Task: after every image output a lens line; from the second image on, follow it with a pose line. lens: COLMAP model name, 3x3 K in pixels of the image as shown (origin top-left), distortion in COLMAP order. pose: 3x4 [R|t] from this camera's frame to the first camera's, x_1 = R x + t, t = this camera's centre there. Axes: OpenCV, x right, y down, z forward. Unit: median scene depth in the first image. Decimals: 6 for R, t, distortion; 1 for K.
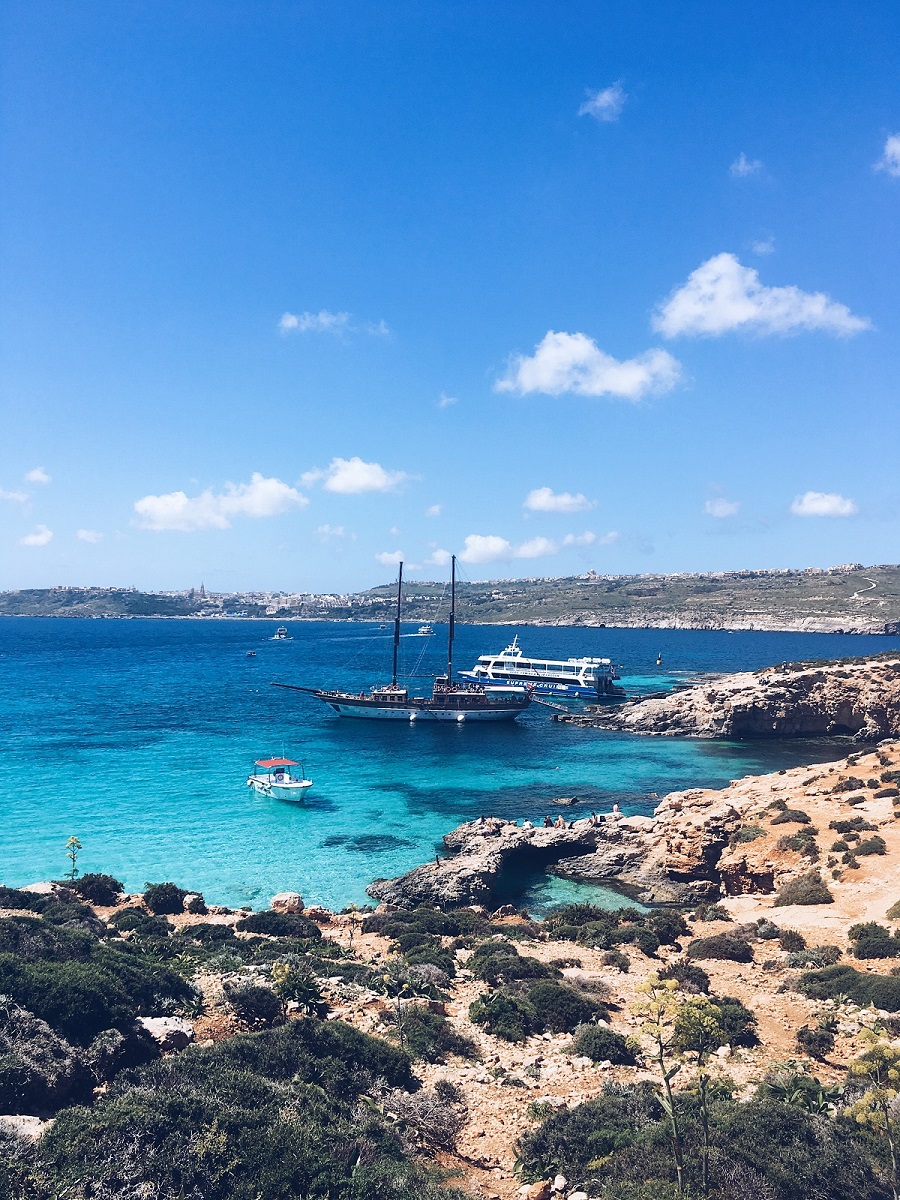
lens RADIAL K [[1070.2, 0, 447.5], [0, 1070.2, 598.8], [0, 0, 1]] dist [0.073756, 0.001474]
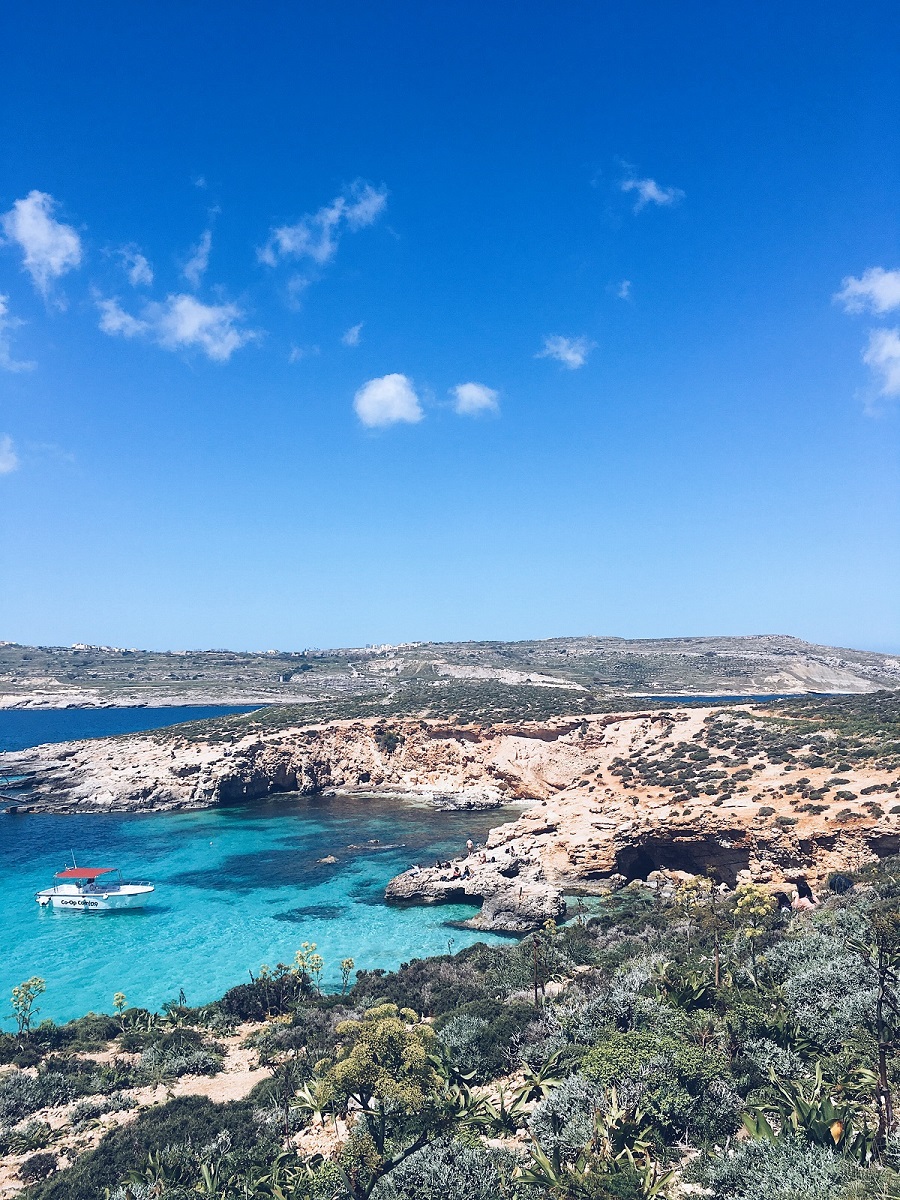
lens RADIAL K [[1070.2, 0, 442.4], [0, 1070.2, 599.6], [0, 0, 1]] dist [0.073756, 0.001474]
pose [[0.630544, 0.037905, 0.775227, -0.456835], [0.013689, 0.998108, -0.059937, -0.014608], [-0.776032, 0.048405, 0.628833, 0.093089]]
